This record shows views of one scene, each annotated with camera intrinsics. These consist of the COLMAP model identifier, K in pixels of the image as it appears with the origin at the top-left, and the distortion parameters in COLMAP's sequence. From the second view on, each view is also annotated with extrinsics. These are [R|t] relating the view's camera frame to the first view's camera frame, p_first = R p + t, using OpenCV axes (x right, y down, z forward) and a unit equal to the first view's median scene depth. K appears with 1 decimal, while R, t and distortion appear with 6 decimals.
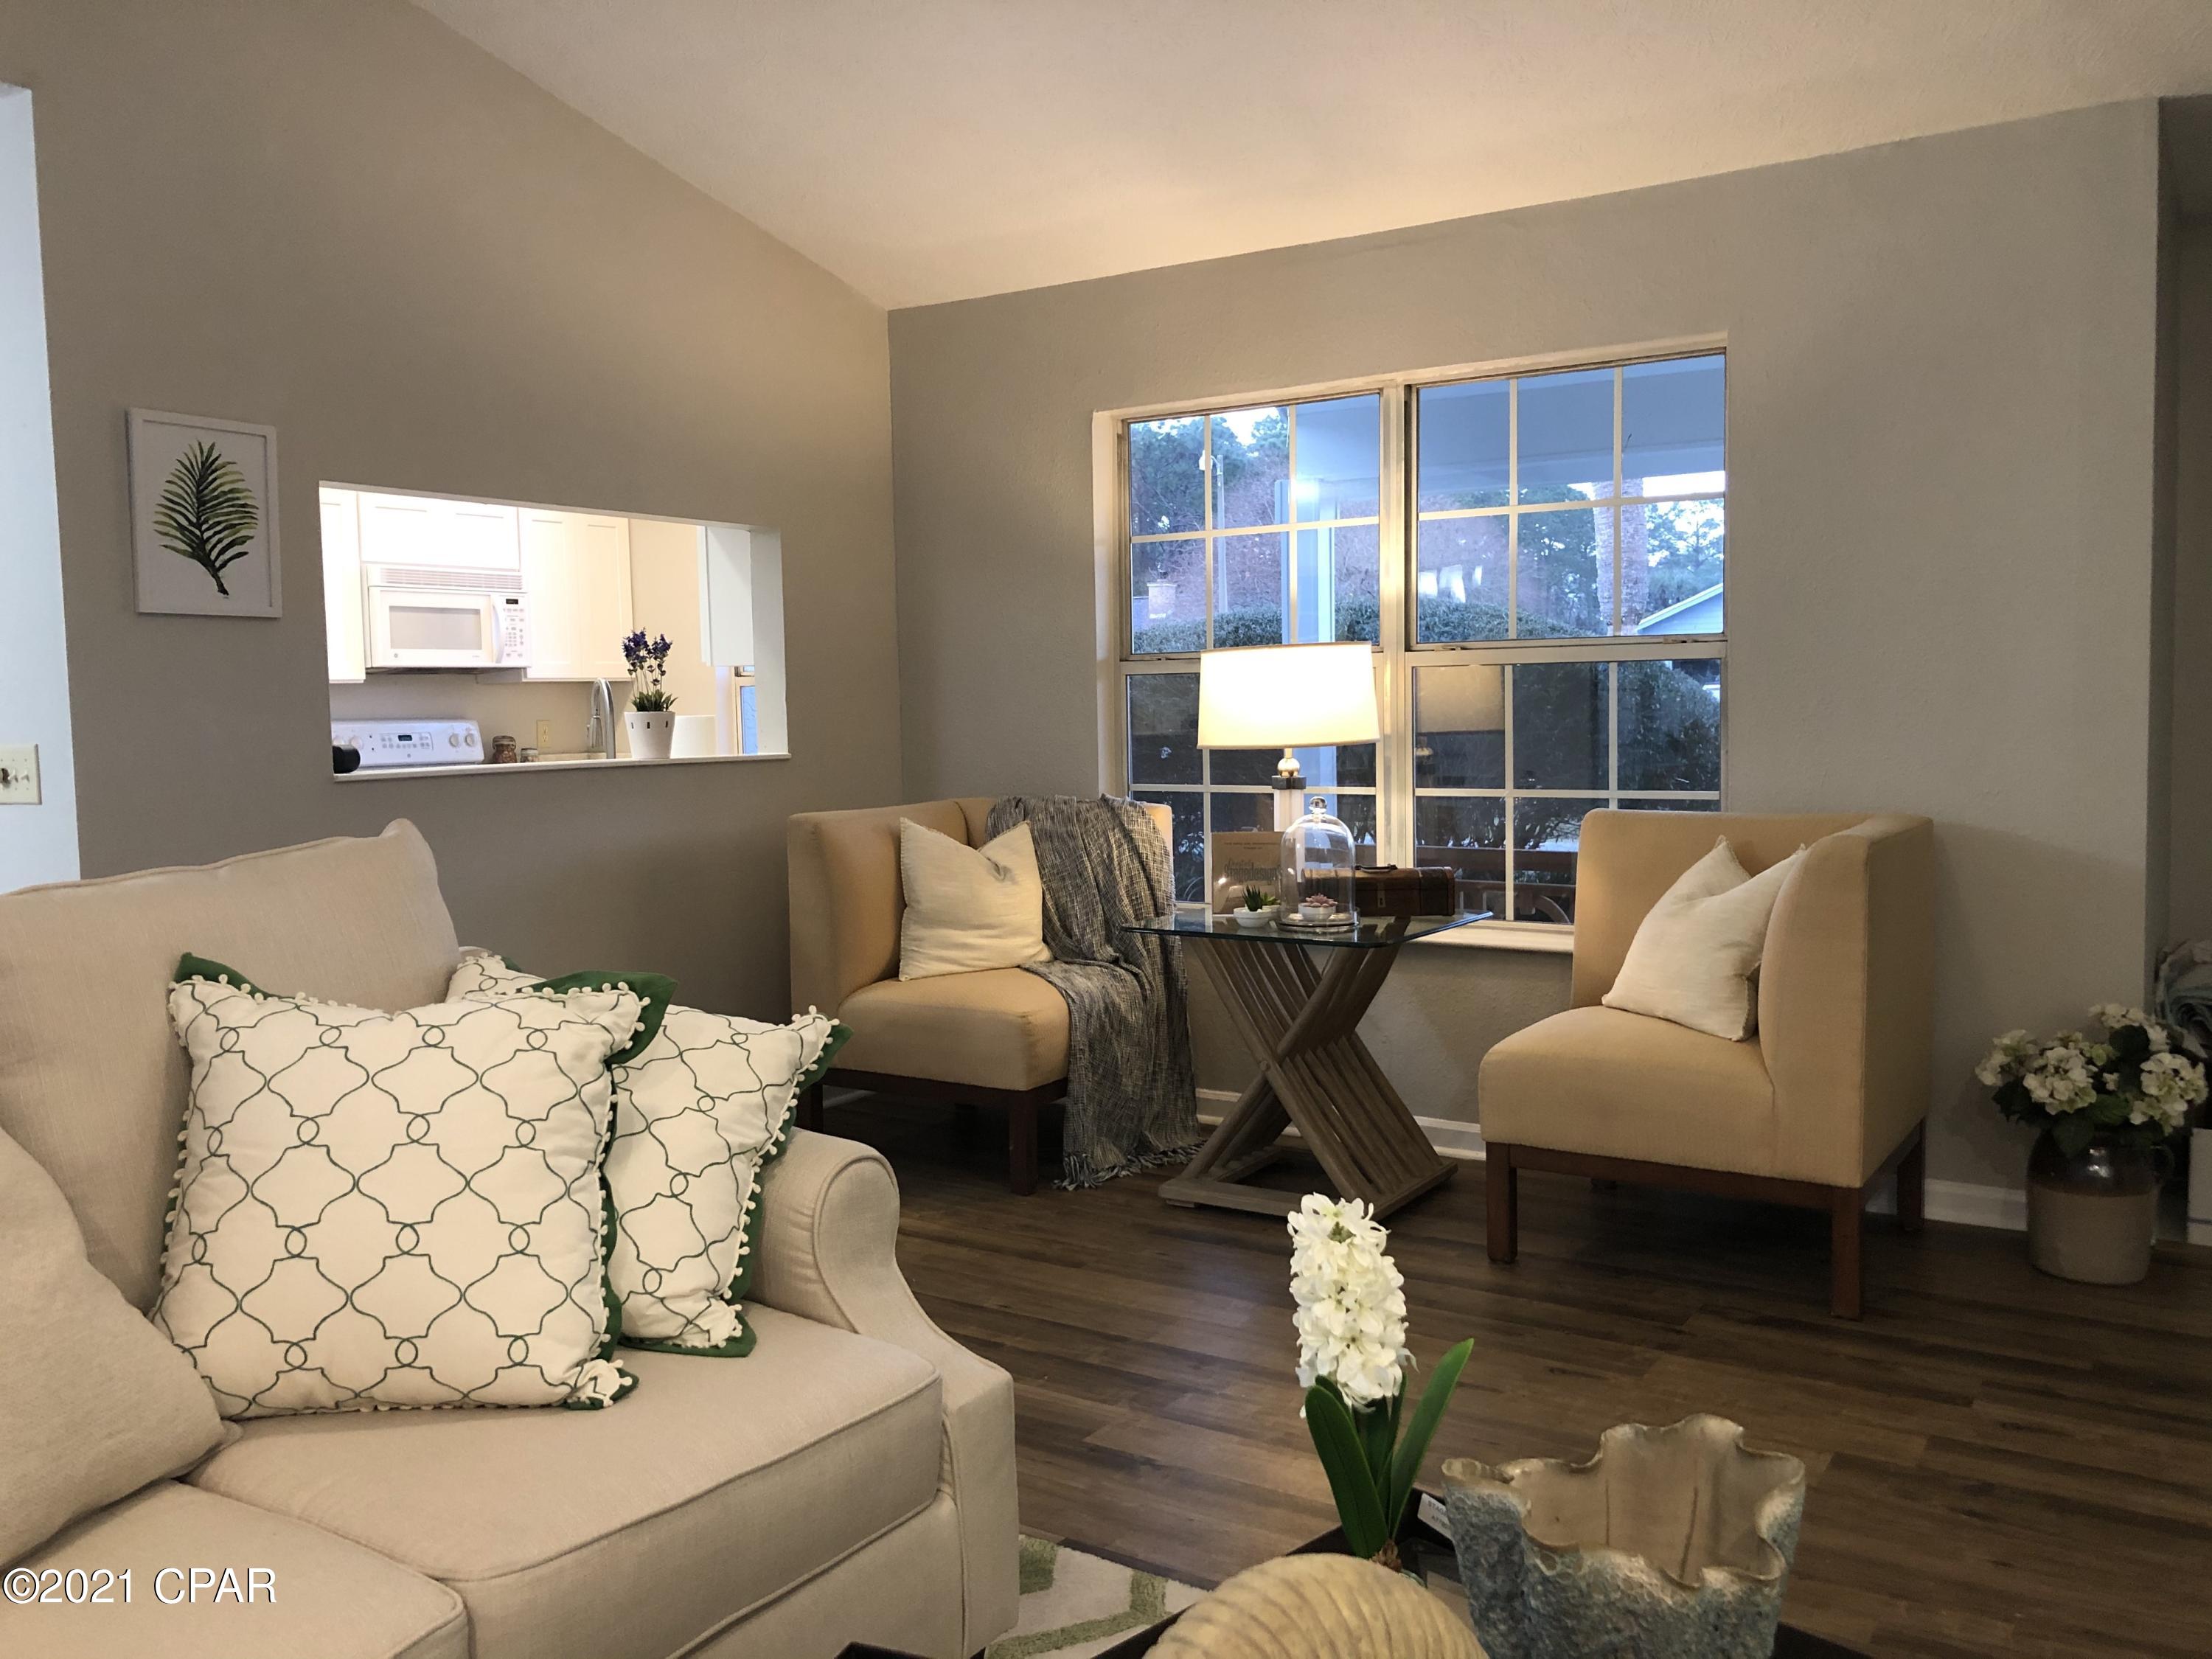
lens RADIAL K [[1797.3, 0, 1106.0], [0, 1797.3, 829.5], [0, 0, 1]] dist [0.001581, 0.010556]
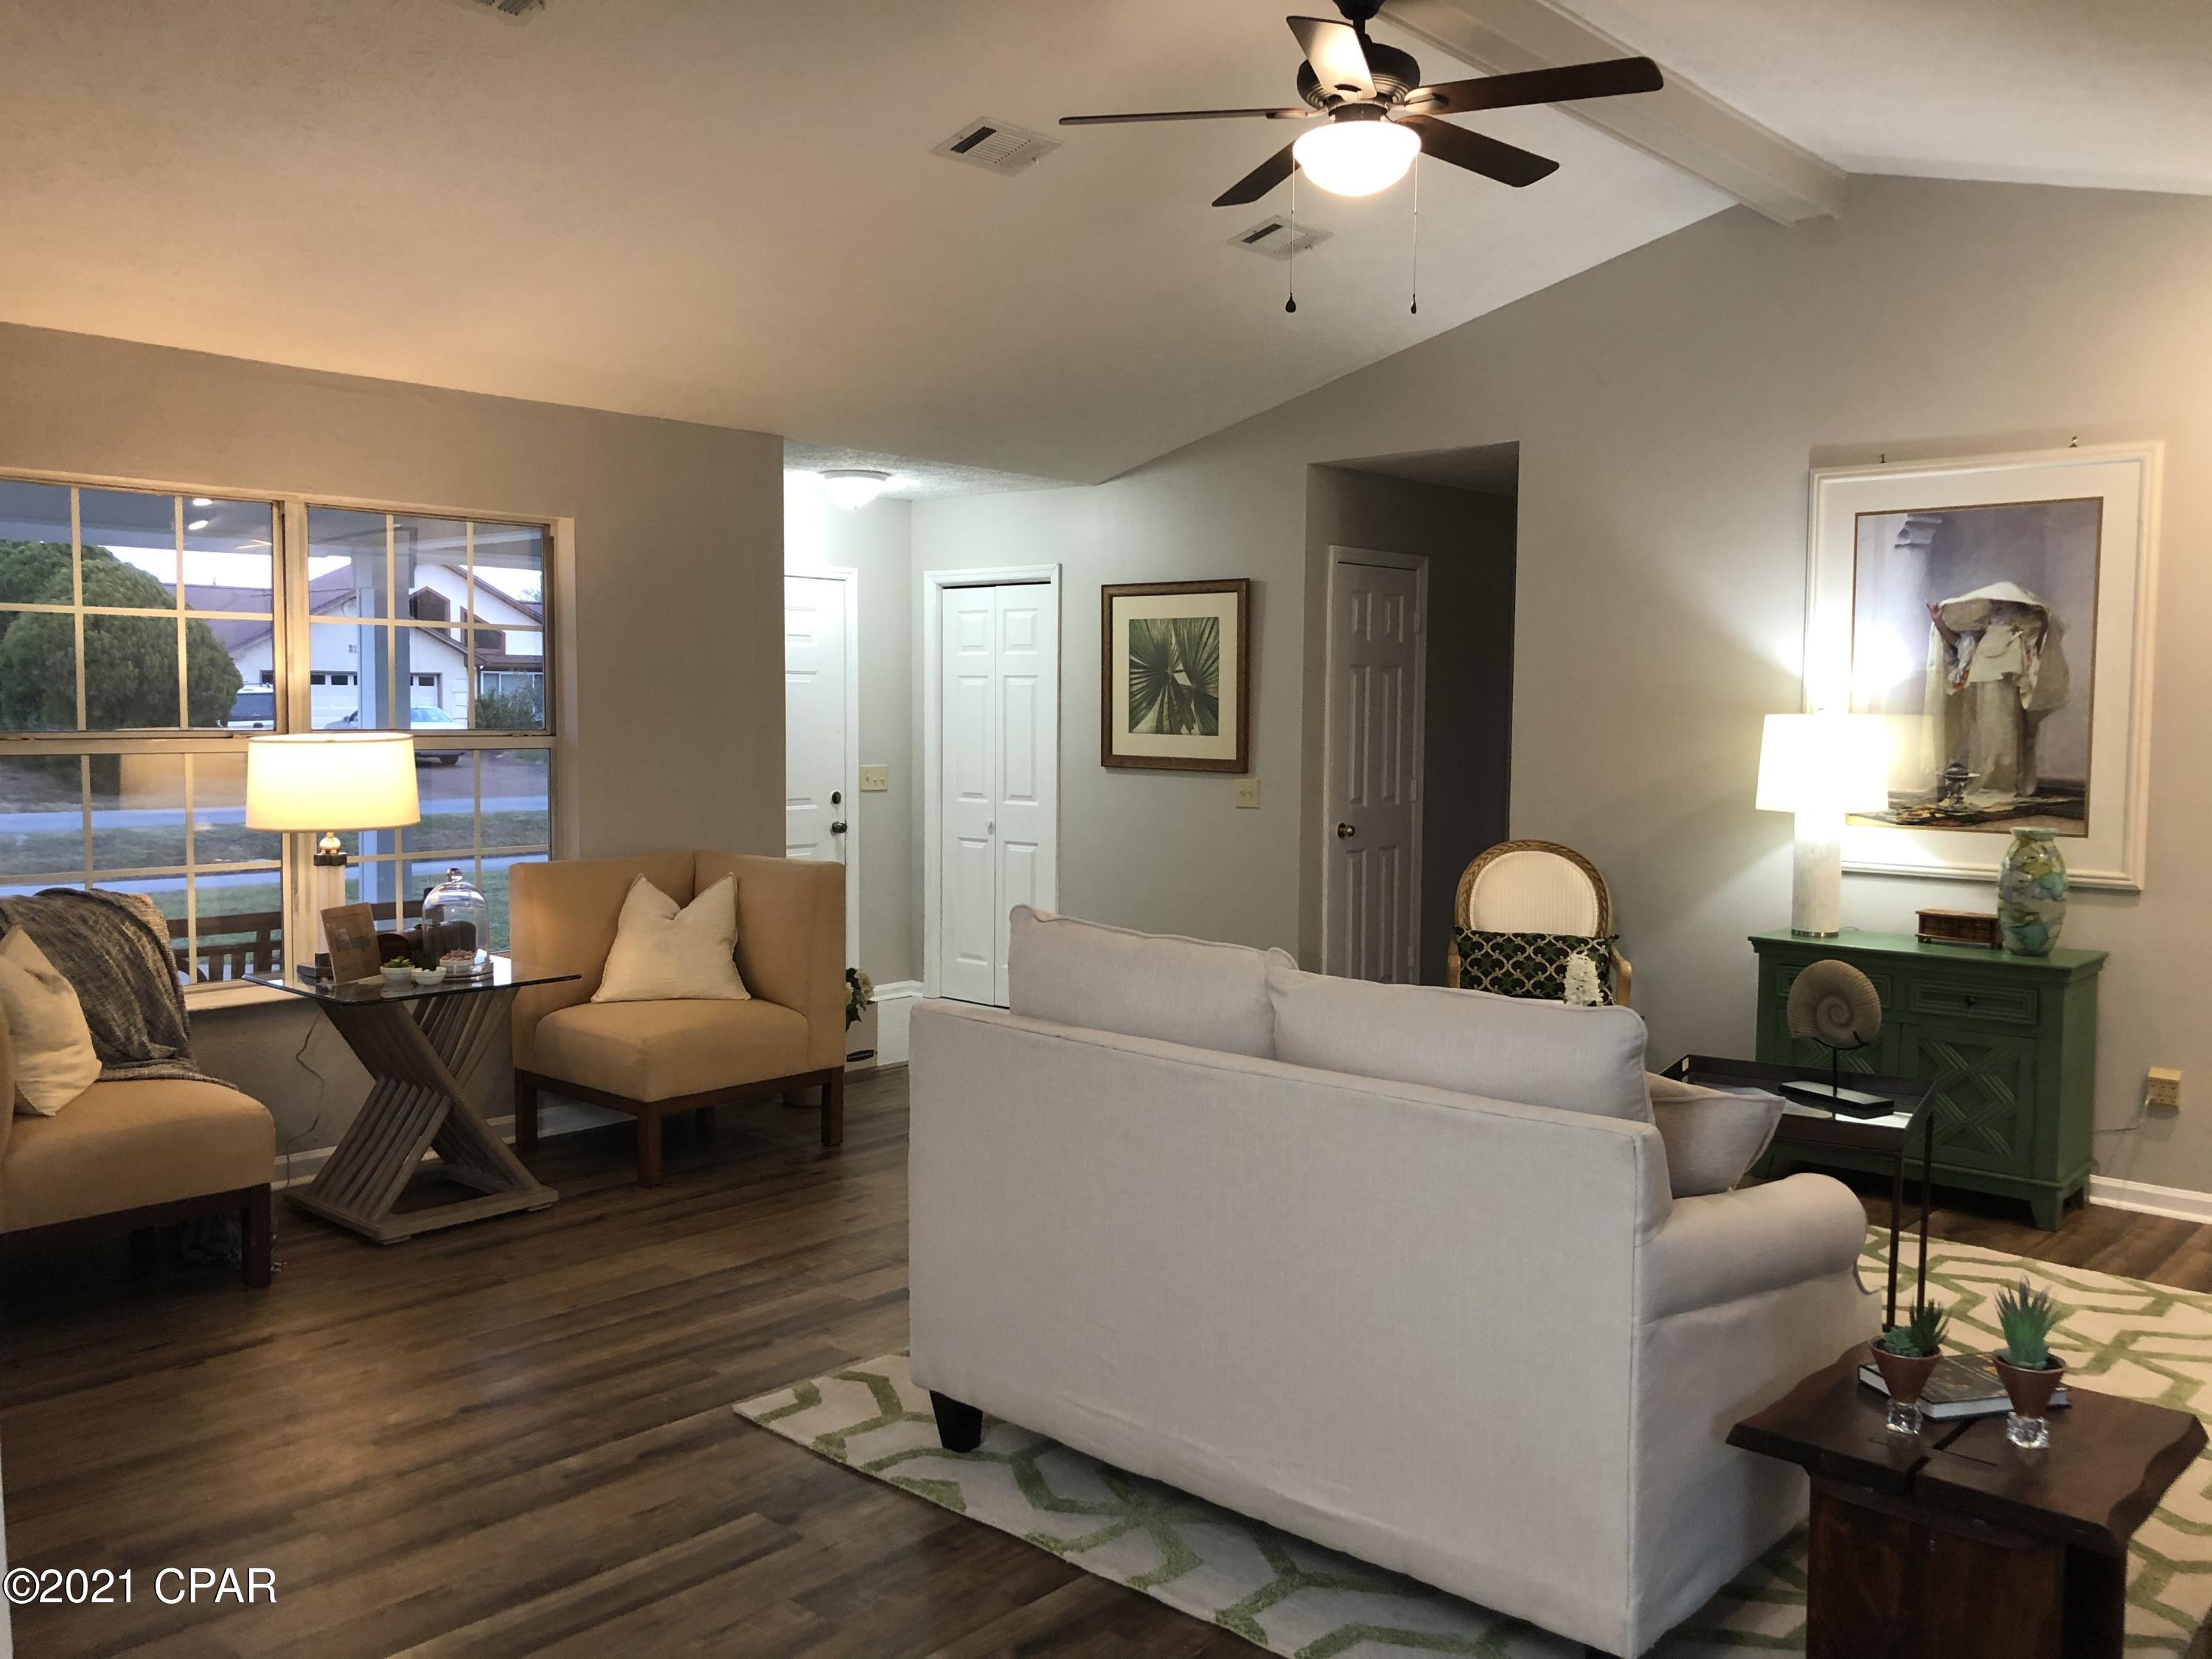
lens RADIAL K [[1797.3, 0, 1106.0], [0, 1797.3, 829.5], [0, 0, 1]] dist [0.001581, 0.010556]
pose [[0.140636, -0.049034, 0.988846, -0.942494], [0.058103, 0.997460, 0.041197, -0.063608], [-0.988355, 0.051662, 0.143128, 0.373404]]
